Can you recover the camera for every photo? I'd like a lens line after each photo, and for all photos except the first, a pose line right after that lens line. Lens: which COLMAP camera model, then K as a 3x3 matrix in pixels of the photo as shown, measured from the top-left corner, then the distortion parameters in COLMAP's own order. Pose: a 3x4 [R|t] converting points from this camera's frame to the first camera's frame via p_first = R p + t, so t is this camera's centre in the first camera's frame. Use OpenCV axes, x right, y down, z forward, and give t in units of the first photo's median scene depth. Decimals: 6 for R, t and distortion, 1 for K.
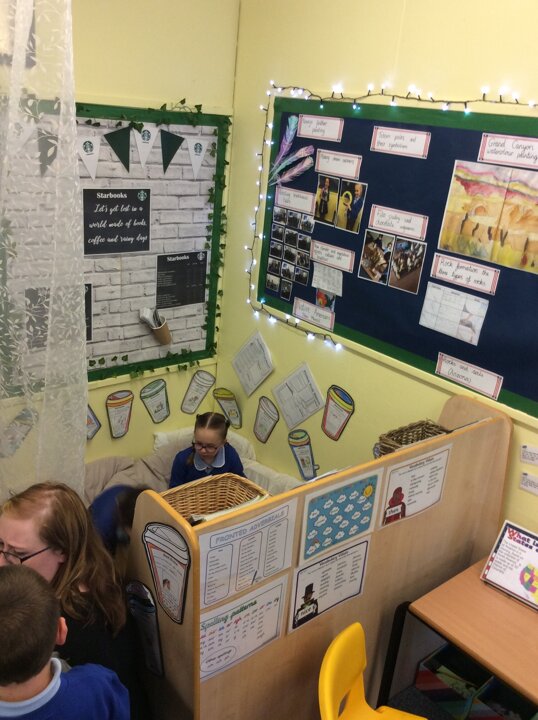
lens RADIAL K [[650.1, 0, 263.7], [0, 650.1, 363.3], [0, 0, 1]] dist [0.102771, -0.229520]
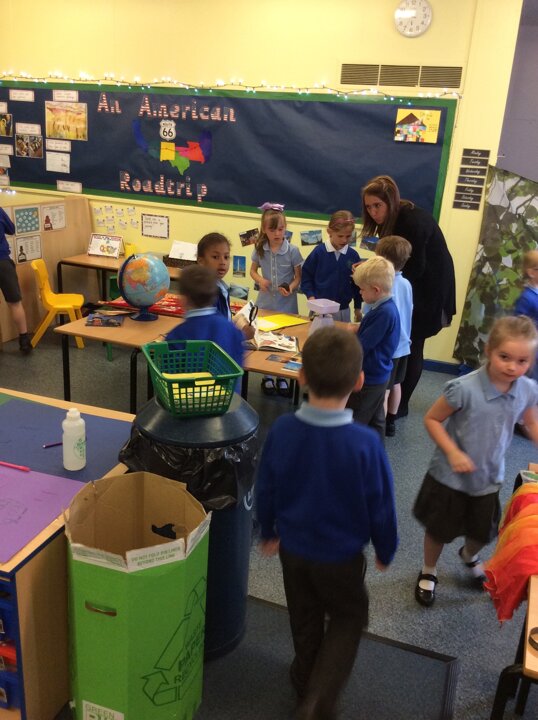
lens RADIAL K [[650.1, 0, 263.7], [0, 650.1, 363.3], [0, 0, 1]] dist [0.102771, -0.229520]
pose [[0.870430, -0.199576, 0.450024, -0.323768], [0.195090, 0.979134, 0.056885, 0.709044], [-0.451987, 0.038281, 0.891203, -1.624657]]
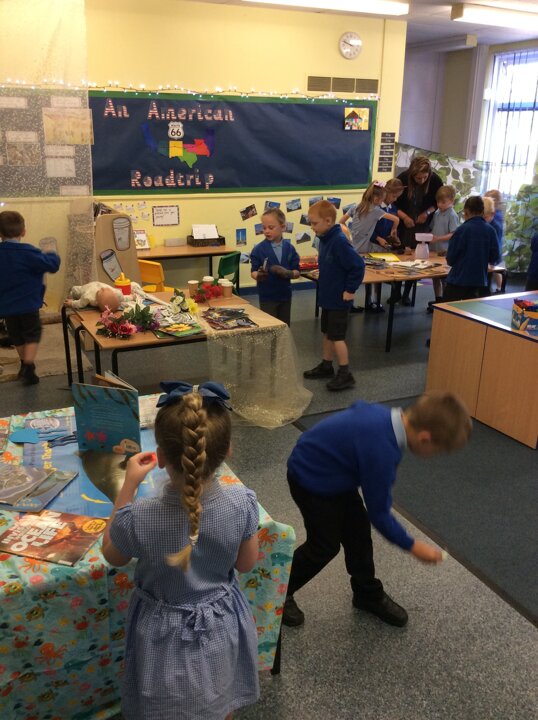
lens RADIAL K [[650.1, 0, 263.7], [0, 650.1, 363.3], [0, 0, 1]] dist [0.102771, -0.229520]
pose [[0.255112, -0.401431, 0.879642, -2.126648], [0.359104, 0.884012, 0.299279, 0.116954], [-0.897754, 0.239533, 0.369678, -0.488242]]
